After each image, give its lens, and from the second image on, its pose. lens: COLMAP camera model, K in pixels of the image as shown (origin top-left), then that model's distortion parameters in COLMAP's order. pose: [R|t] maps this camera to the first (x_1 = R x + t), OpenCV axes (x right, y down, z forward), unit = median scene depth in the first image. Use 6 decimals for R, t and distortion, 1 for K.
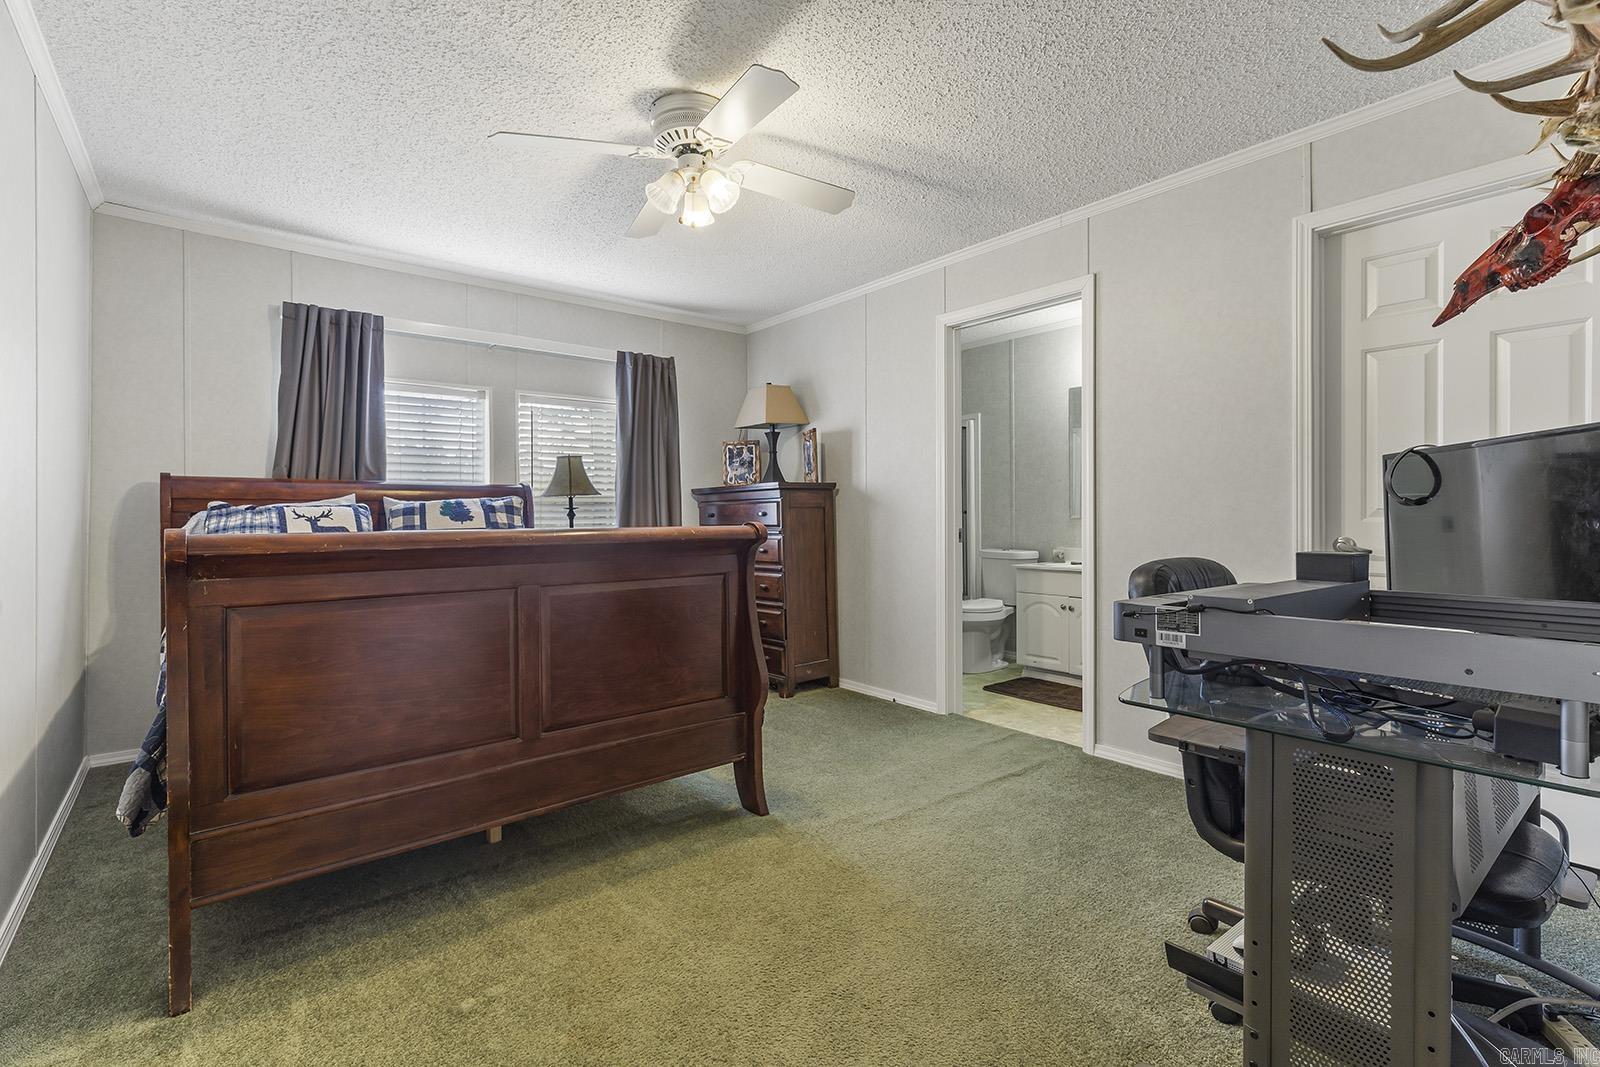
lens RADIAL K [[731.6, 0, 801.1], [0, 731.6, 522.0], [0, 0, 1]] dist [0.008545, -0.001943]
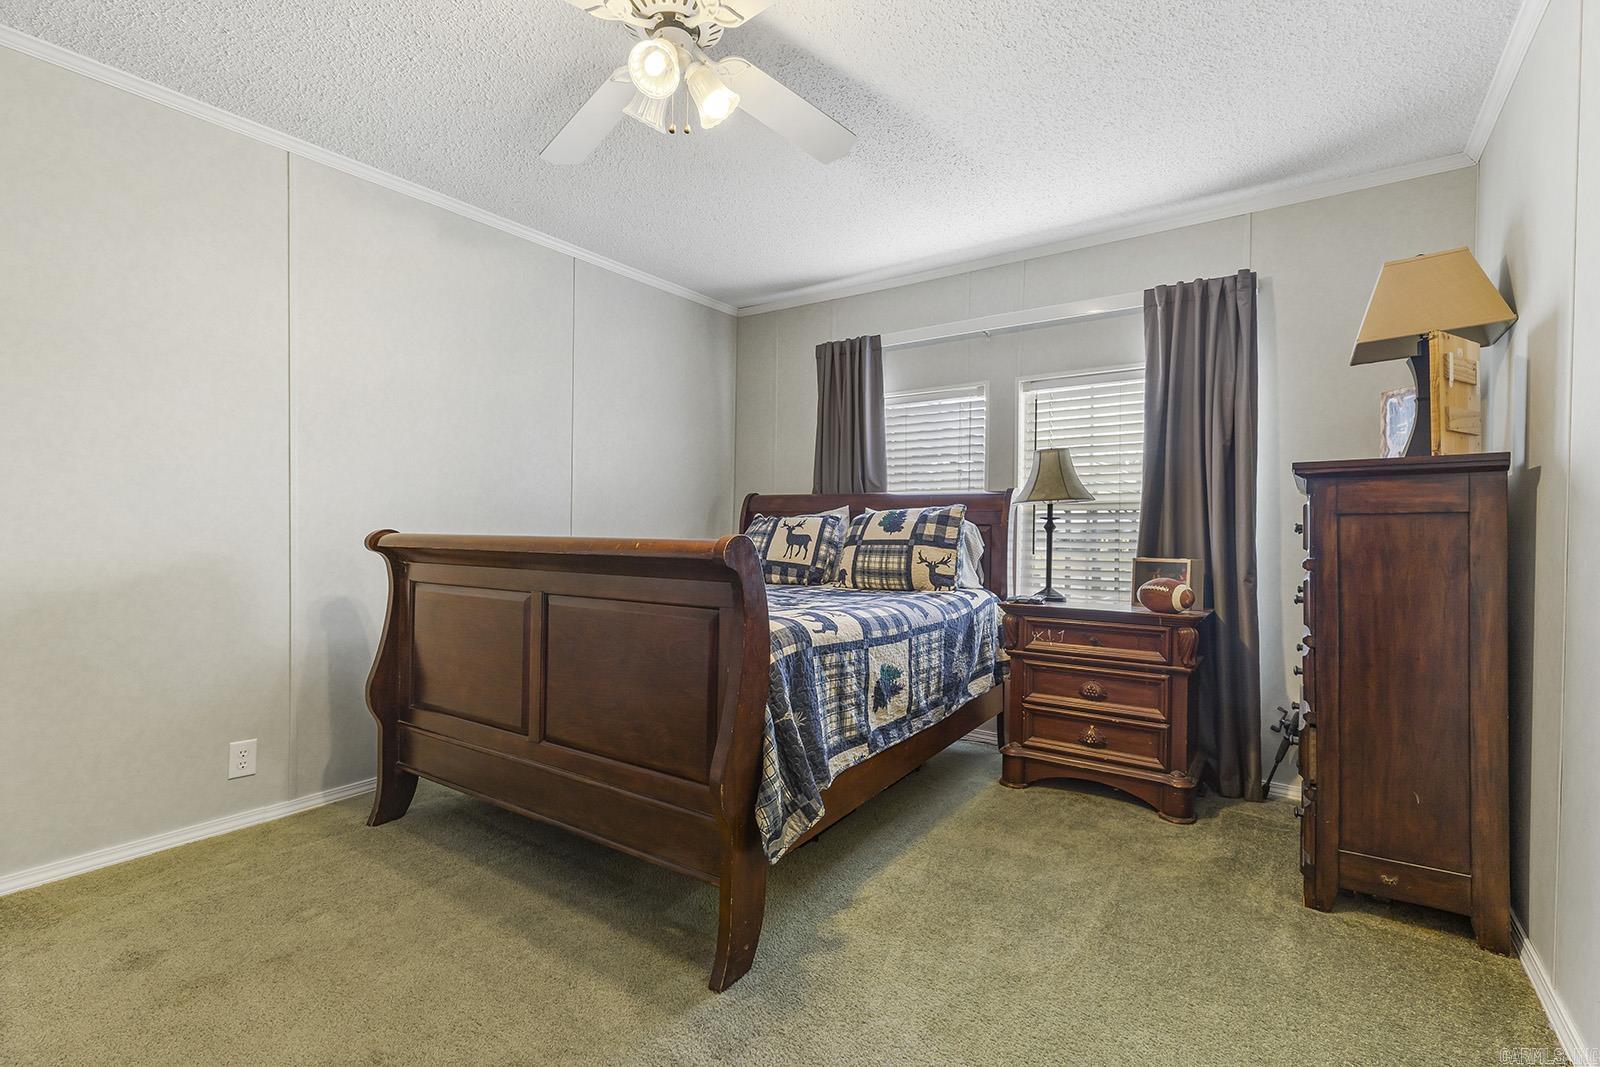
lens RADIAL K [[731.6, 0, 795.7], [0, 731.6, 529.1], [0, 0, 1]] dist [0.008545, -0.001943]
pose [[0.261897, 0.014070, -0.964993, 0.400351], [-0.018182, 0.999788, 0.009643, -0.011520], [0.964925, 0.015020, 0.262097, 0.603416]]
